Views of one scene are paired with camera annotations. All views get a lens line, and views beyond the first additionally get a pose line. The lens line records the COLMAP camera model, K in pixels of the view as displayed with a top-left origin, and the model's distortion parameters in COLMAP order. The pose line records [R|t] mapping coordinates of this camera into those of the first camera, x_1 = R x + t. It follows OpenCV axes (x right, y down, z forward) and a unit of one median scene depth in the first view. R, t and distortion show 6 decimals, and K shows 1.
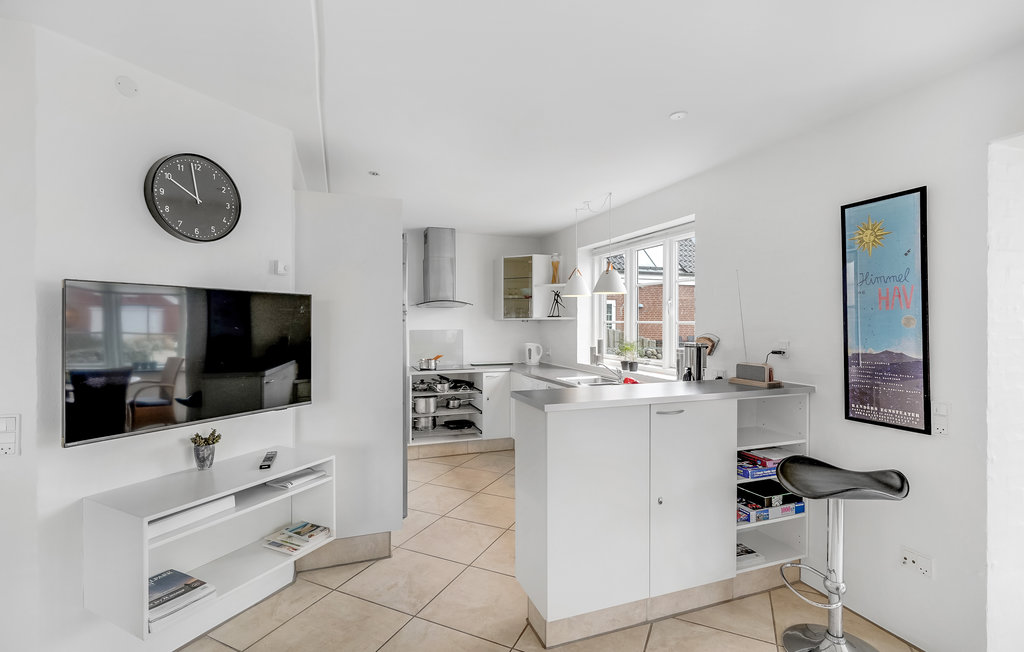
lens RADIAL K [[471.0, 0, 511.5], [0, 471.0, 321.8], [0, 0, 1]] dist [-0.002542, 0.000110]
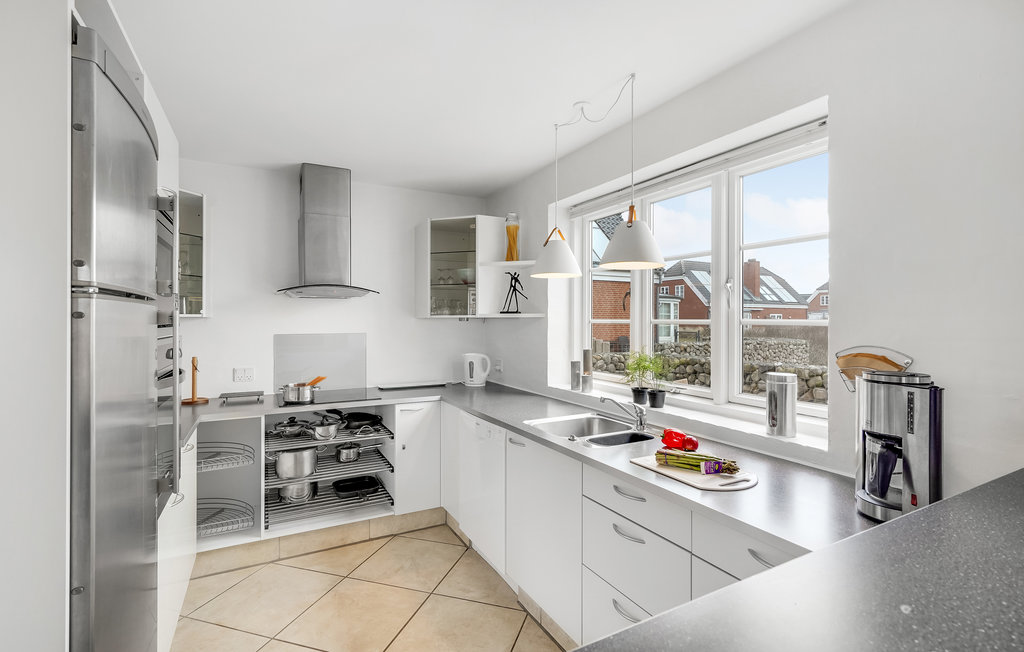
lens RADIAL K [[471.0, 0, 505.3], [0, 471.0, 319.9], [0, 0, 1]] dist [-0.002542, 0.000110]
pose [[0.991835, -0.000236, 0.127524, 0.002449], [0.000562, 0.999997, -0.002524, 0.000484], [-0.127523, 0.002575, 0.991832, 0.373885]]
